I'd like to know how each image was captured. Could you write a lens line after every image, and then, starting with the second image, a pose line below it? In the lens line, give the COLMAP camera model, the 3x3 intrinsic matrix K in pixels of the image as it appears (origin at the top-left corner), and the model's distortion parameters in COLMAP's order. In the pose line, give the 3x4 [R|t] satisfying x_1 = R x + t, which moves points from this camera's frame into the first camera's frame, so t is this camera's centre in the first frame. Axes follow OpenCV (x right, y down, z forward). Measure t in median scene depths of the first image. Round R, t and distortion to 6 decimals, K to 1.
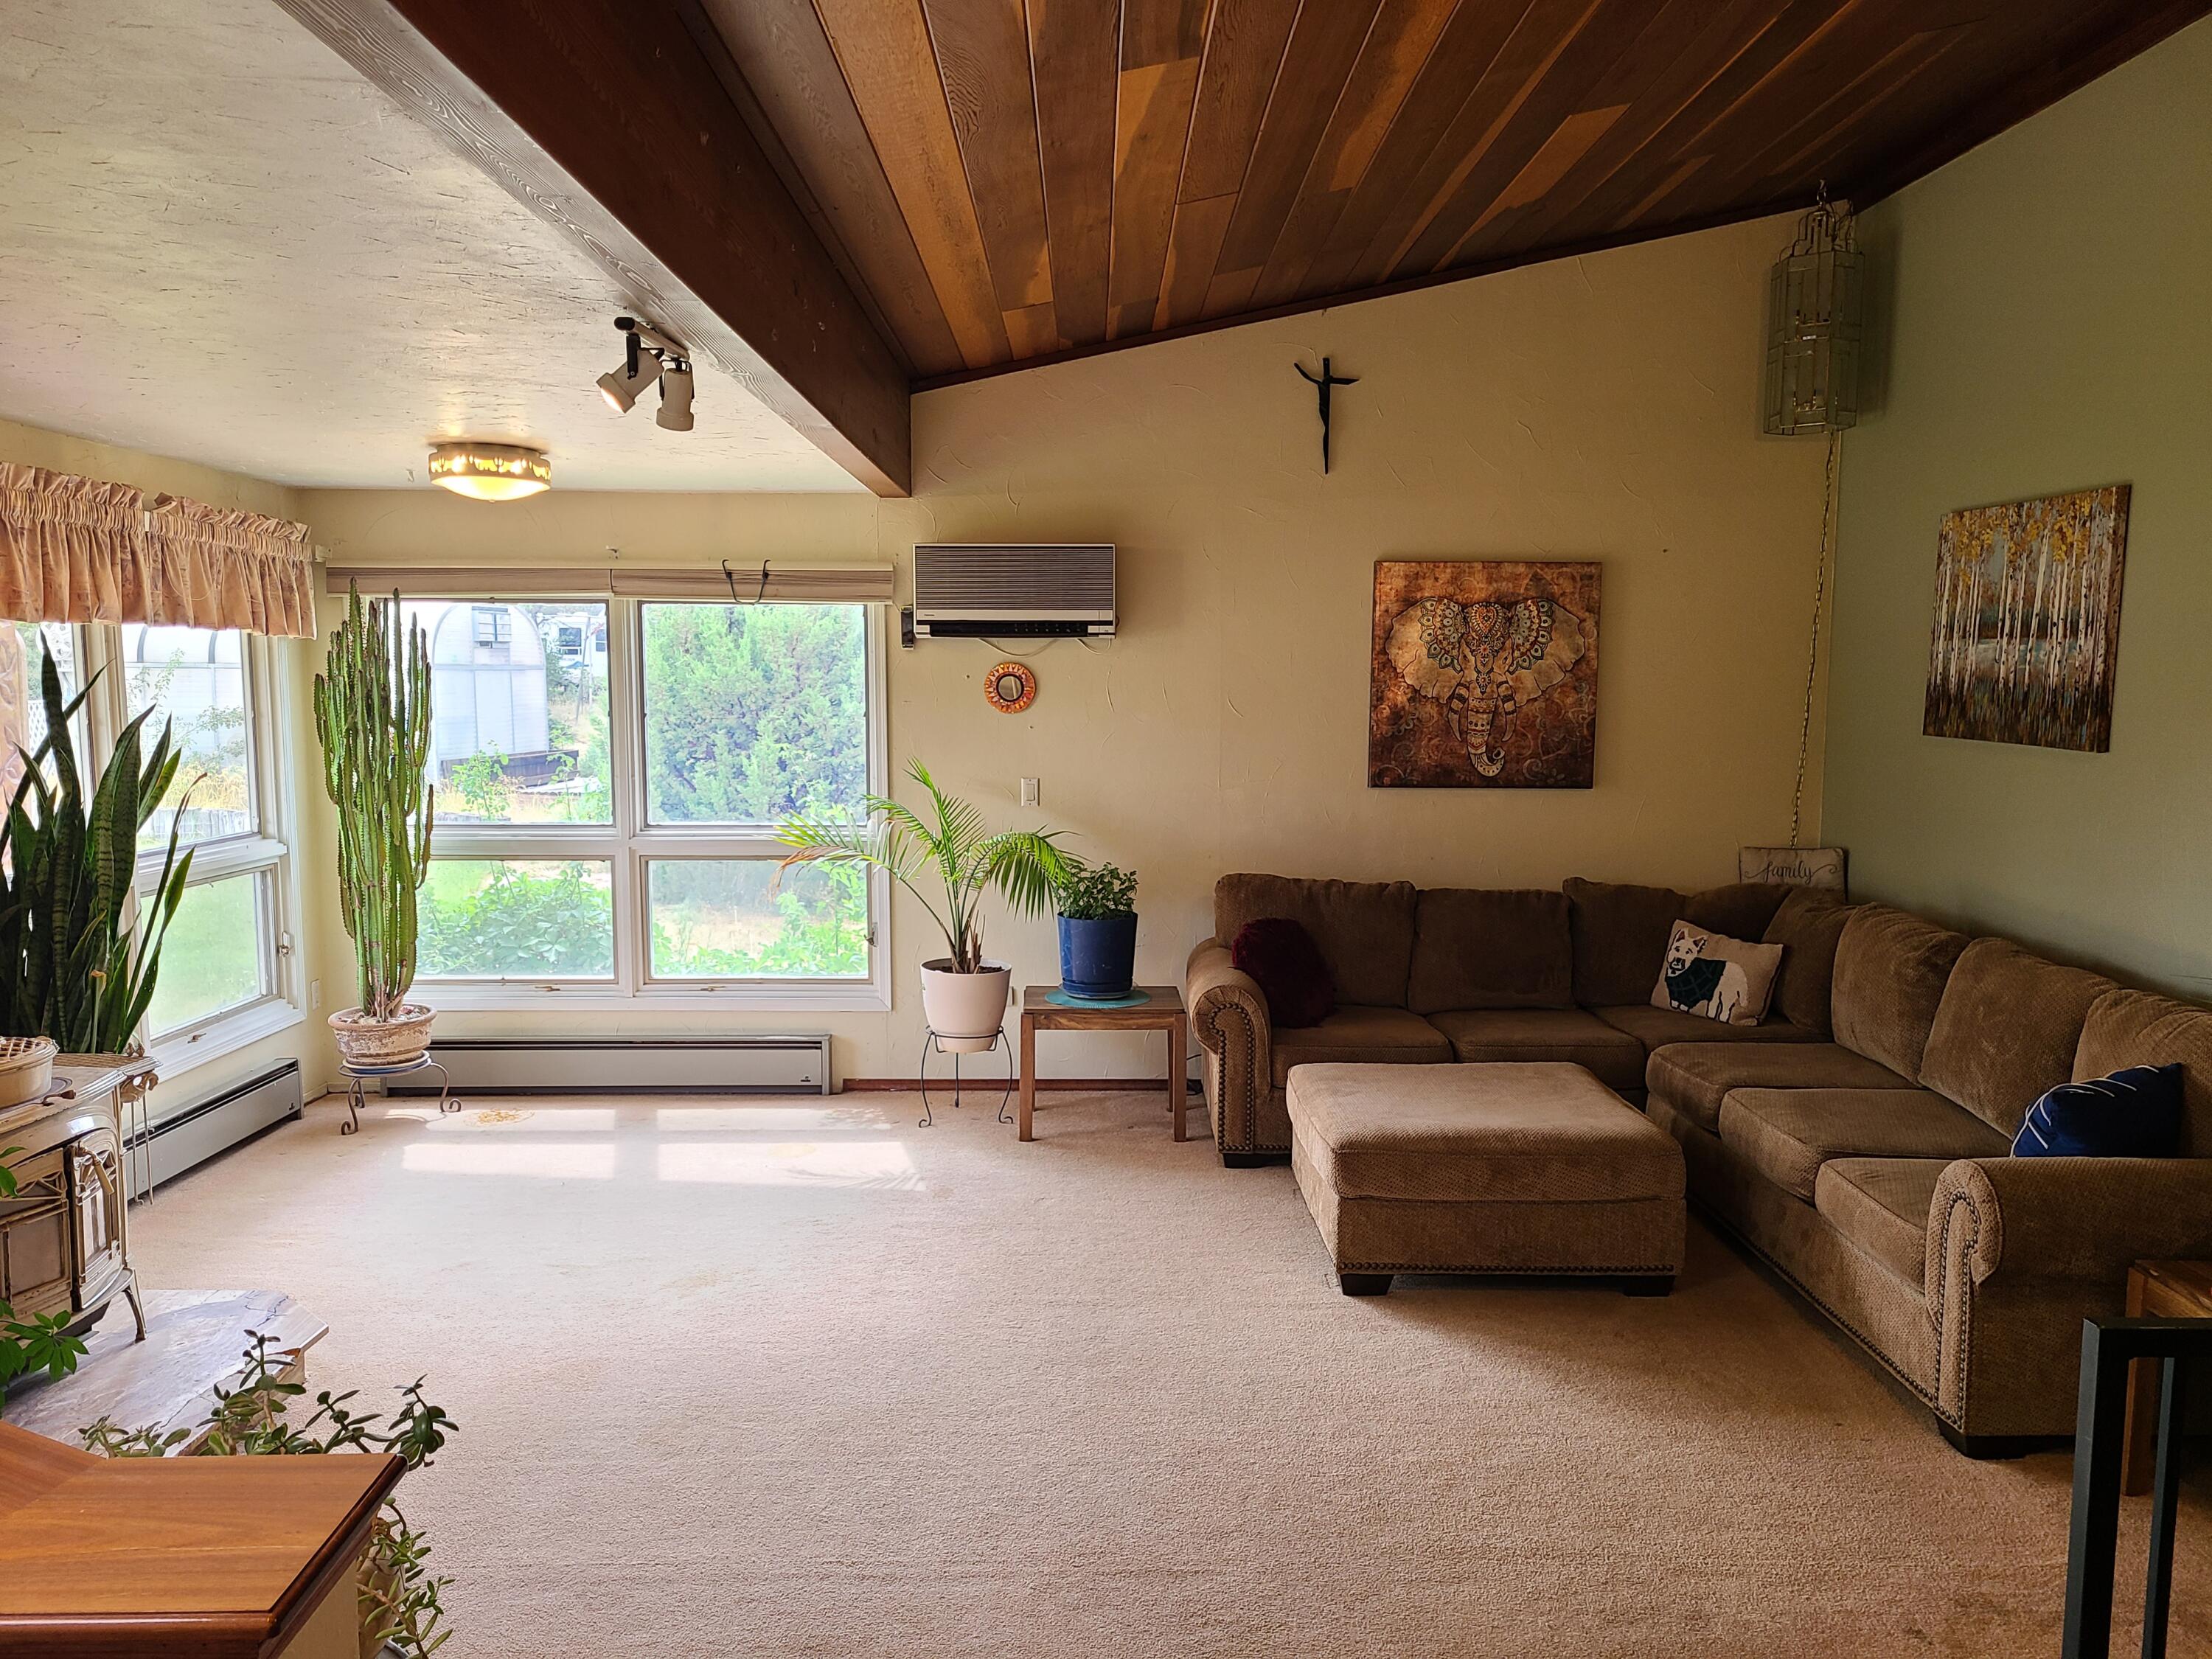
lens RADIAL K [[1662.6, 0, 1104.9], [0, 1662.6, 831.6], [0, 0, 1]] dist [0.062181, -0.047735]
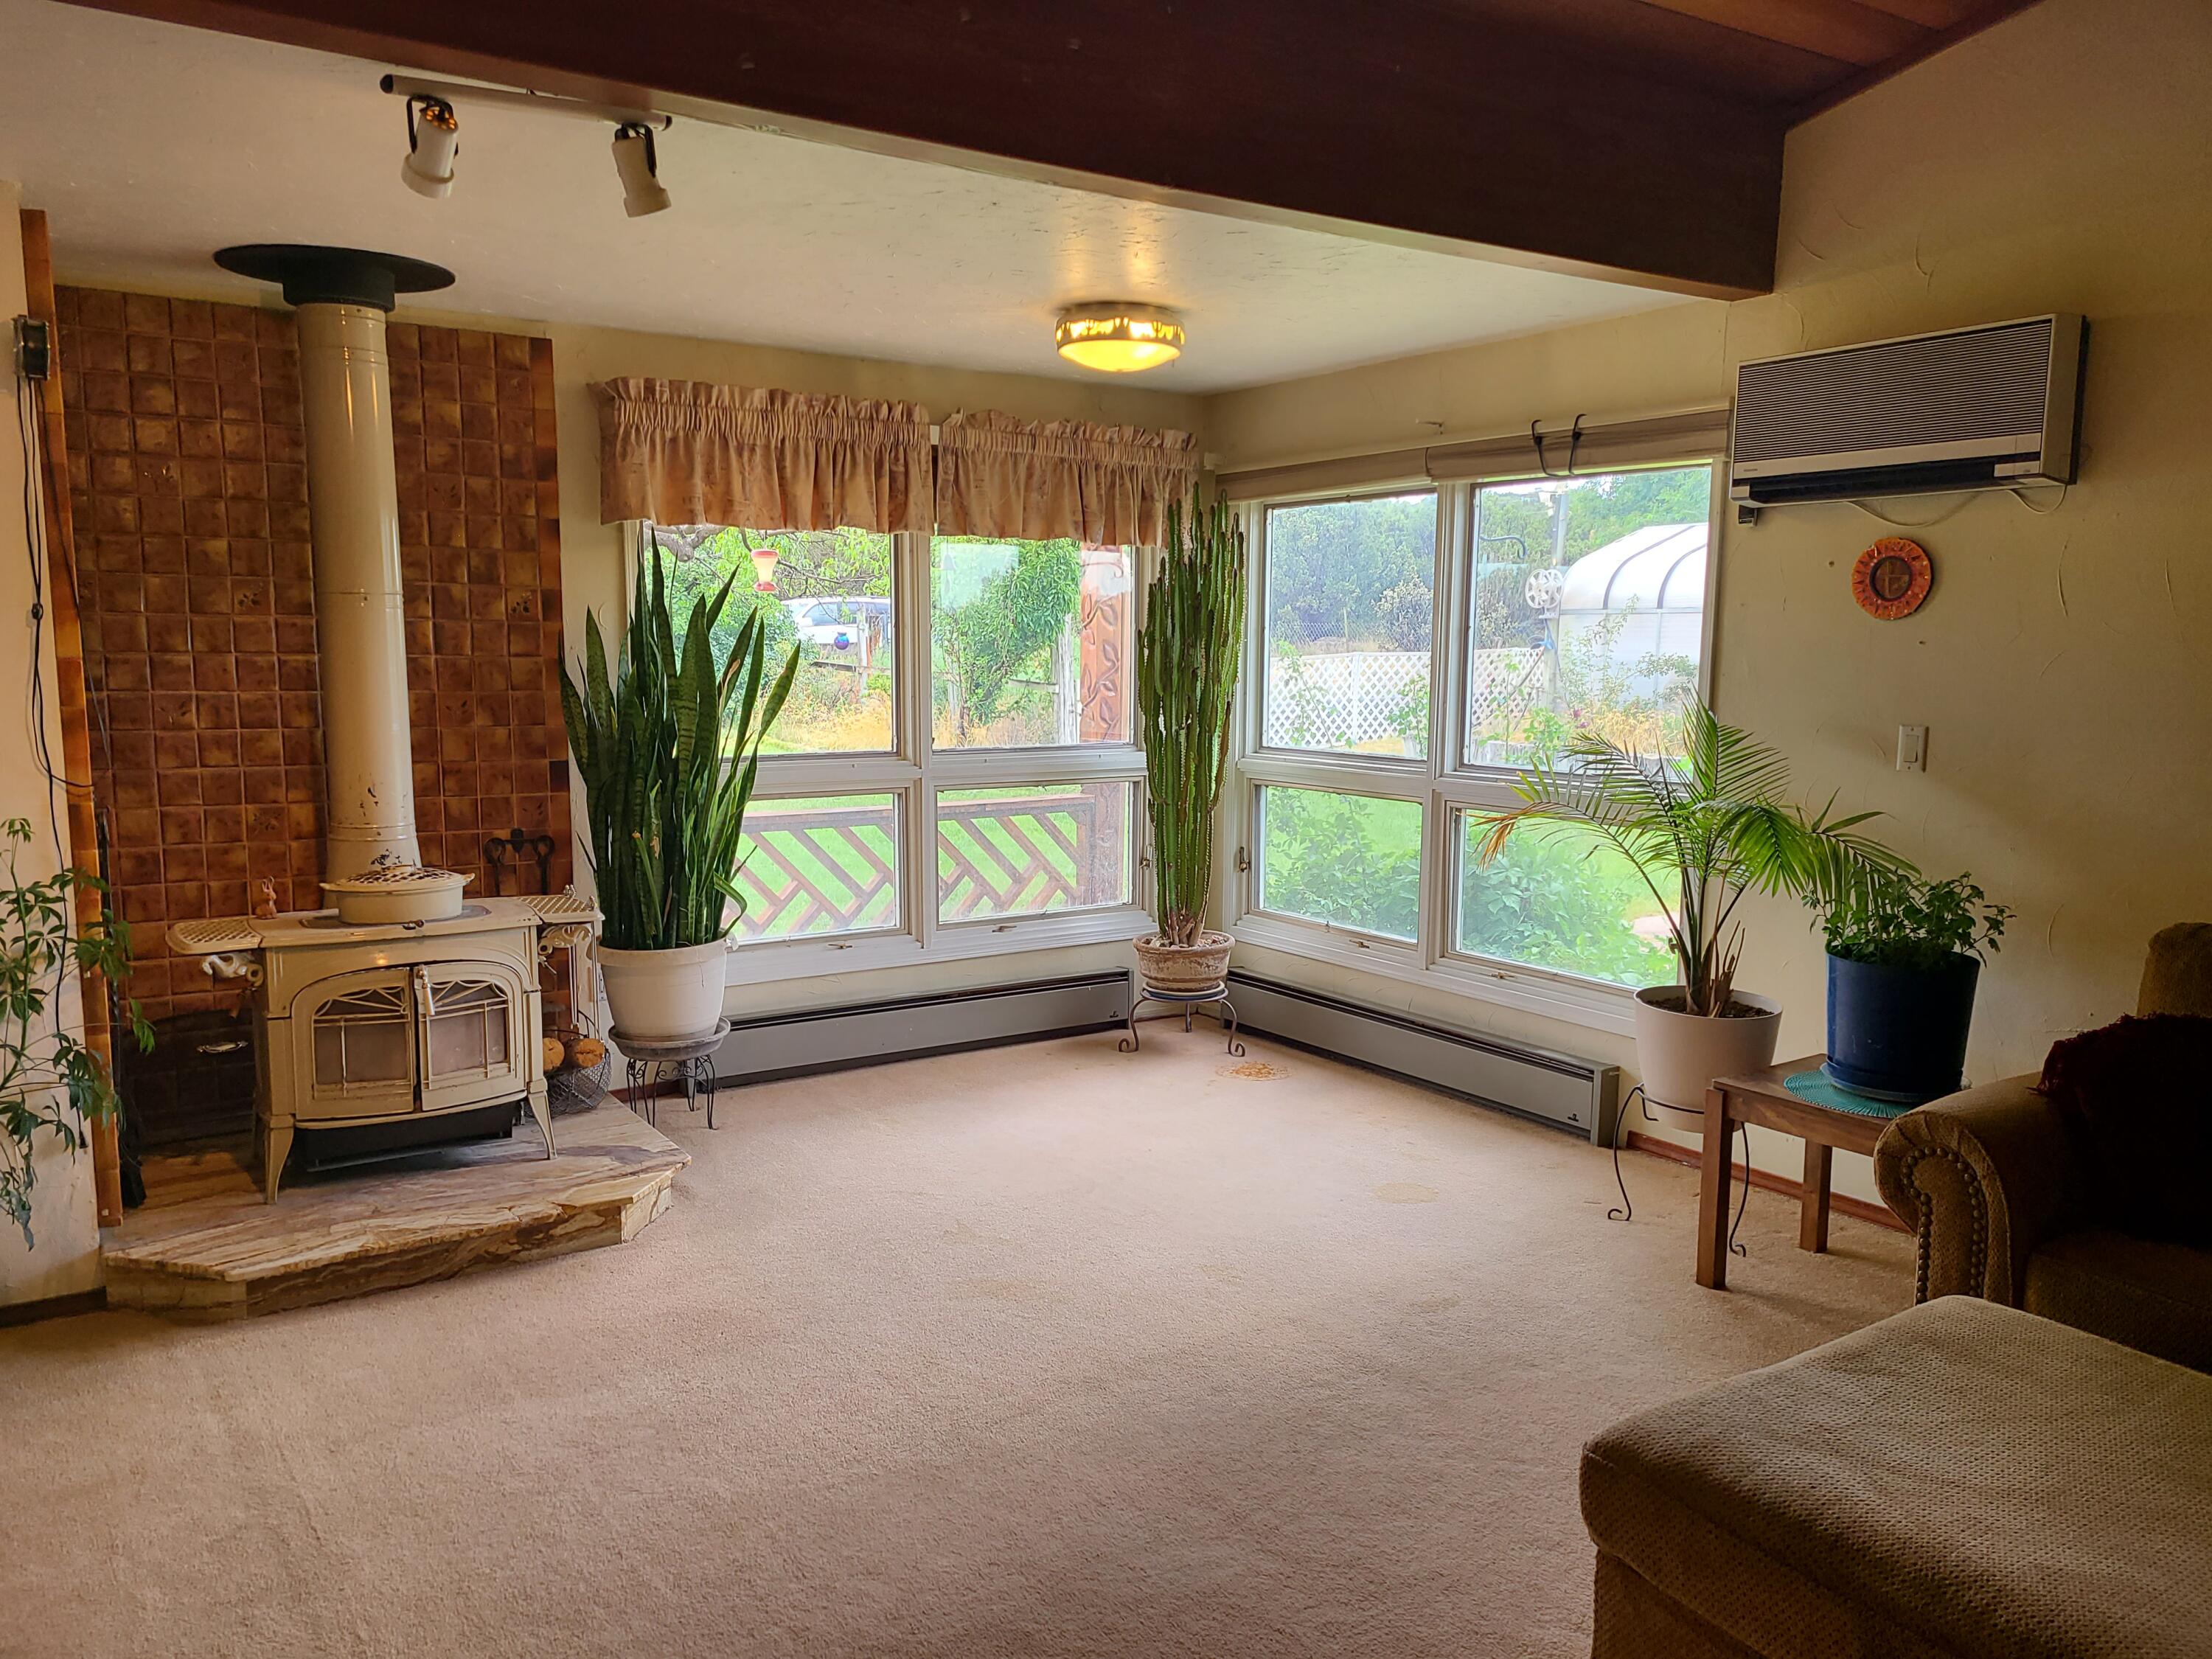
lens RADIAL K [[1662.6, 0, 1105.7], [0, 1662.6, 839.3], [0, 0, 1]] dist [0.062181, -0.047735]
pose [[0.557234, 0.101165, -0.824170, 0.316412], [-0.081962, 0.994405, 0.066646, -0.007334], [0.826300, 0.030413, 0.562408, 0.416290]]
